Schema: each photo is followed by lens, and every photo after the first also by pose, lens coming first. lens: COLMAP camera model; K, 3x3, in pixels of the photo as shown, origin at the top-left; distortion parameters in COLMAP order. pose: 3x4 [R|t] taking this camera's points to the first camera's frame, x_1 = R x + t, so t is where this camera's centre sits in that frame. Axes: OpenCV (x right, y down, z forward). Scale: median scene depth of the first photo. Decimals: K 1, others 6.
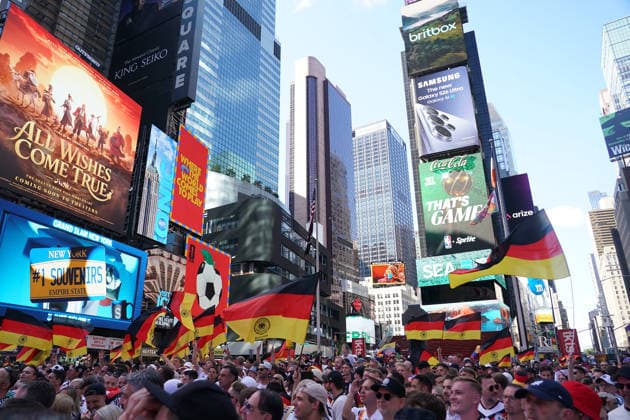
lens RADIAL K [[440.2, 0, 313.4], [0, 440.2, 211.8], [0, 0, 1]] dist [-0.004137, -0.000541]
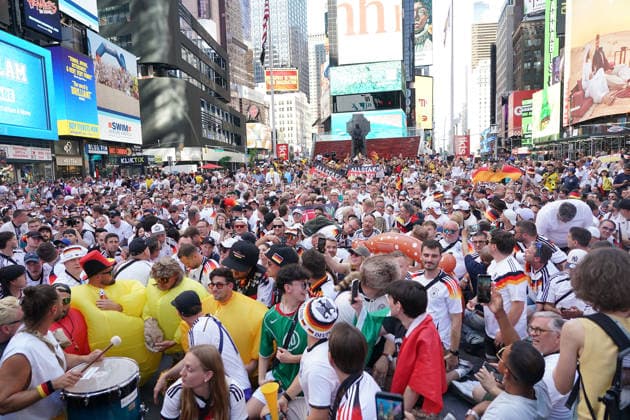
lens RADIAL K [[446.8, 0, 313.1], [0, 446.8, 211.6], [0, 0, 1]] dist [0.001862, 0.002100]
pose [[0.964073, -0.049723, 0.260941, -0.053192], [-0.063711, 0.910371, 0.408858, -0.005292], [-0.257883, -0.410794, 0.874497, -0.014283]]
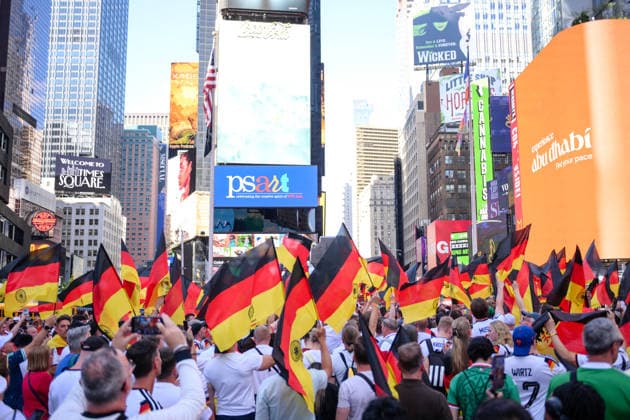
lens RADIAL K [[691.7, 0, 315.9], [0, 691.7, 217.7], [0, 0, 1]] dist [-0.002040, -0.005820]
pose [[0.835231, 0.083137, 0.543579, -0.114742], [-0.185028, 0.973356, 0.135433, 0.007069], [-0.517836, -0.213695, 0.828360, 0.016719]]
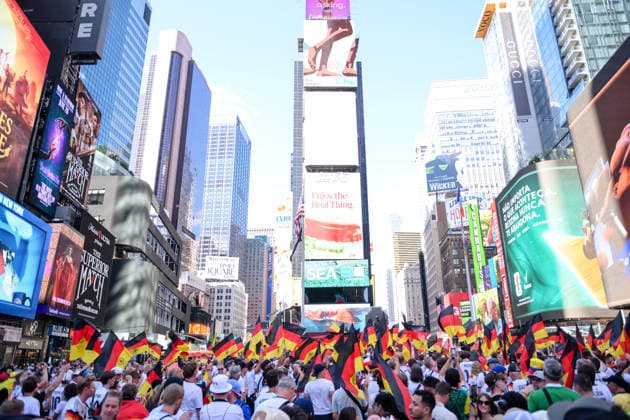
lens RADIAL K [[446.8, 0, 313.1], [0, 446.8, 211.6], [0, 0, 1]] dist [0.001862, 0.002100]
pose [[0.896815, 0.142863, 0.418703, -0.123884], [-0.148774, 0.988695, -0.018690, 0.001774], [-0.416640, -0.045531, 0.907931, 0.002383]]
